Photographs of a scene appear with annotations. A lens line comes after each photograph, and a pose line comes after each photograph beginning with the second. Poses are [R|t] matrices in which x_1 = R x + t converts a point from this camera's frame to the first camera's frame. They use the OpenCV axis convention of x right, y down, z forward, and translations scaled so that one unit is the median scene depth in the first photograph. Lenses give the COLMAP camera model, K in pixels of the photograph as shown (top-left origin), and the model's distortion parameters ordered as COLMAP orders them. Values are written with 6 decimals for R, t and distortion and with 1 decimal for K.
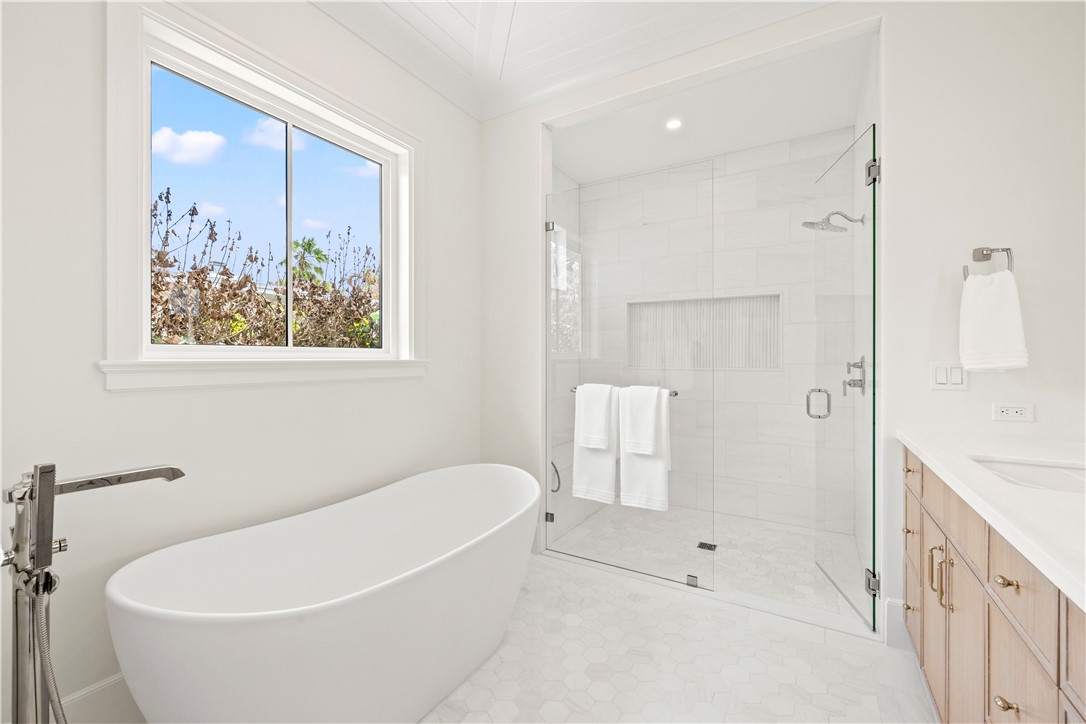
lens RADIAL K [[443.1, 0, 540.1], [0, 443.1, 366.6], [0, 0, 1]] dist [-0.005139, 0.000409]
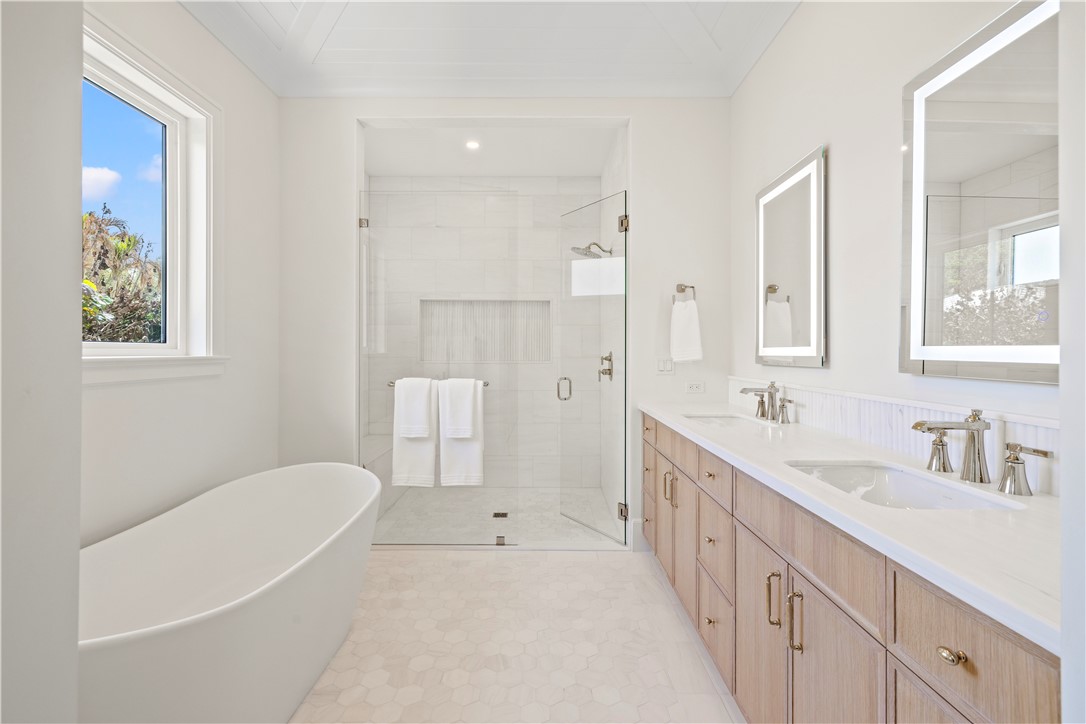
lens RADIAL K [[443.1, 0, 540.1], [0, 443.1, 366.6], [0, 0, 1]] dist [-0.005139, 0.000409]
pose [[0.867584, -0.016266, 0.497024, -0.155207], [0.008913, 0.999813, 0.017162, -0.004039], [-0.497210, -0.010460, 0.867567, -0.086062]]
